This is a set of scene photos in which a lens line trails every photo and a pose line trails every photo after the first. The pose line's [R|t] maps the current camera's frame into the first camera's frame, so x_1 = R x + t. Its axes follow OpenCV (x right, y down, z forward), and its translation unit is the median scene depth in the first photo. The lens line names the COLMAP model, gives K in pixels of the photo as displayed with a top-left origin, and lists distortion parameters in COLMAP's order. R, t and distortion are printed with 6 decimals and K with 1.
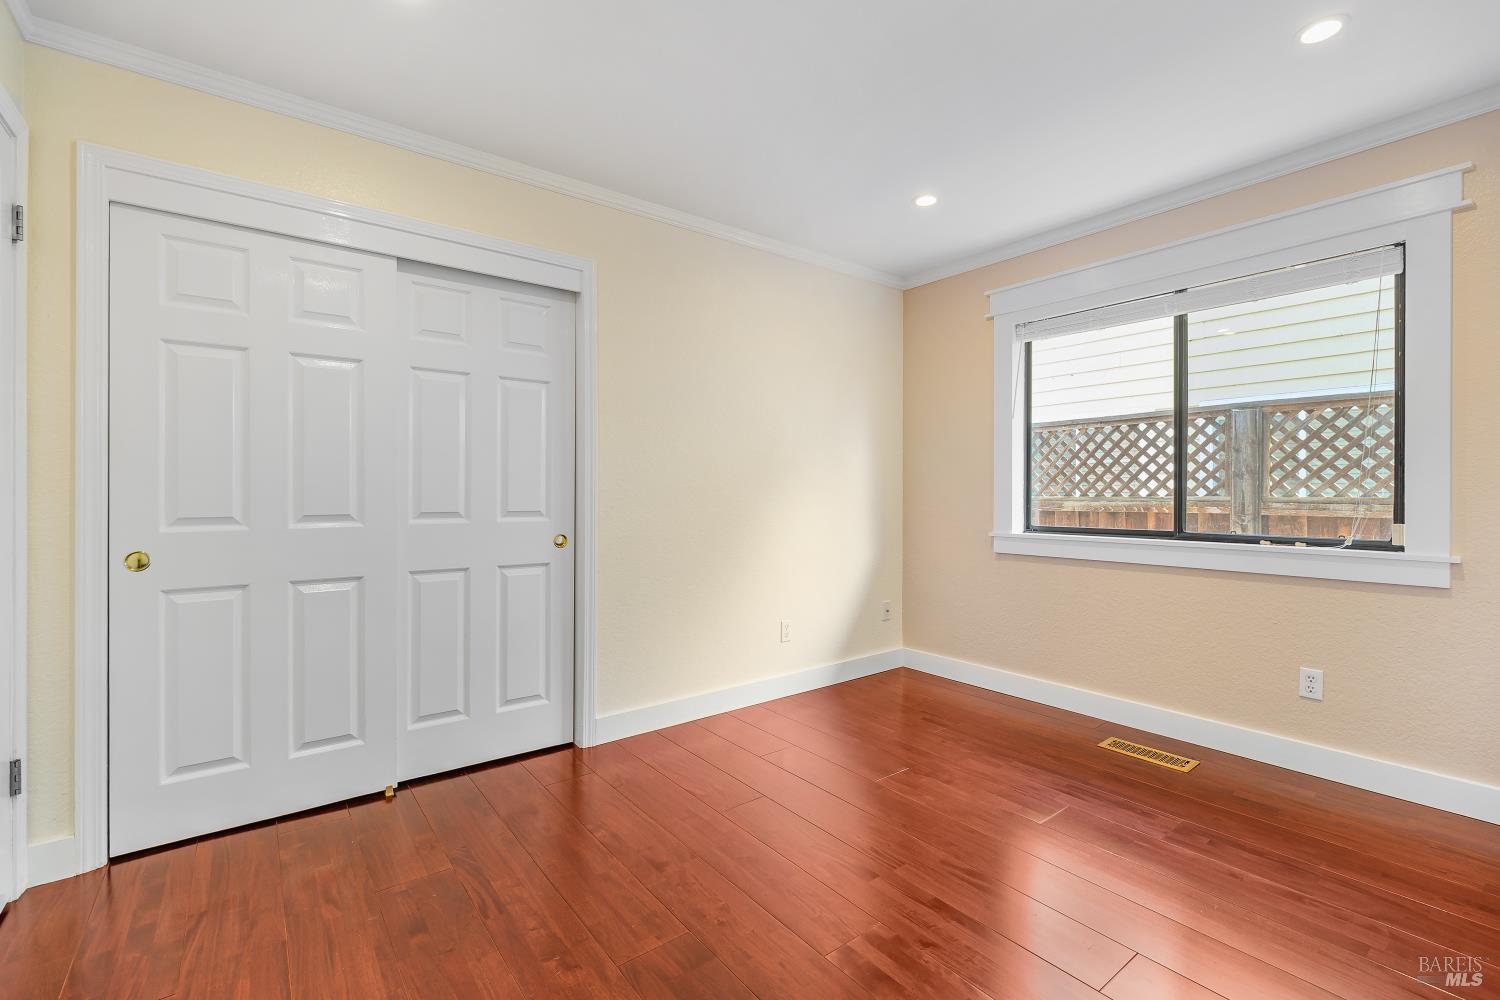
lens RADIAL K [[662.1, 0, 748.0], [0, 662.1, 496.8], [0, 0, 1]] dist [-0.002919, -0.000446]
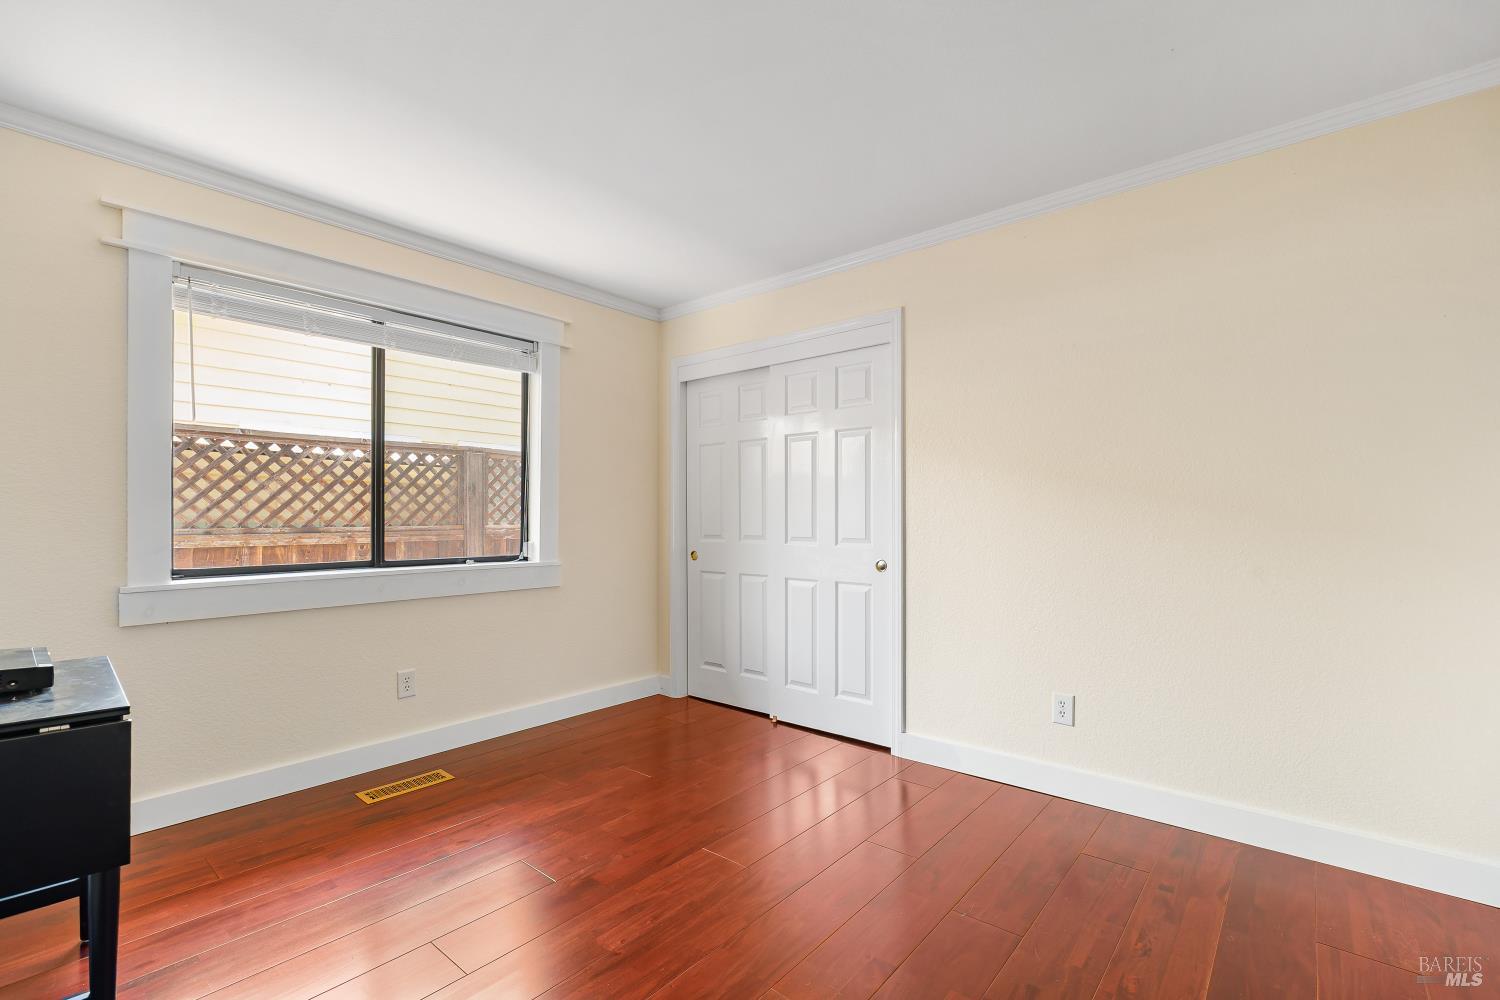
lens RADIAL K [[662.1, 0, 745.7], [0, 662.1, 509.8], [0, 0, 1]] dist [-0.002919, -0.000446]
pose [[-0.236395, 0.011321, 0.971591, -0.462974], [0.014029, 0.999868, -0.008237, -0.009780], [-0.971556, 0.011683, -0.236523, 0.695740]]
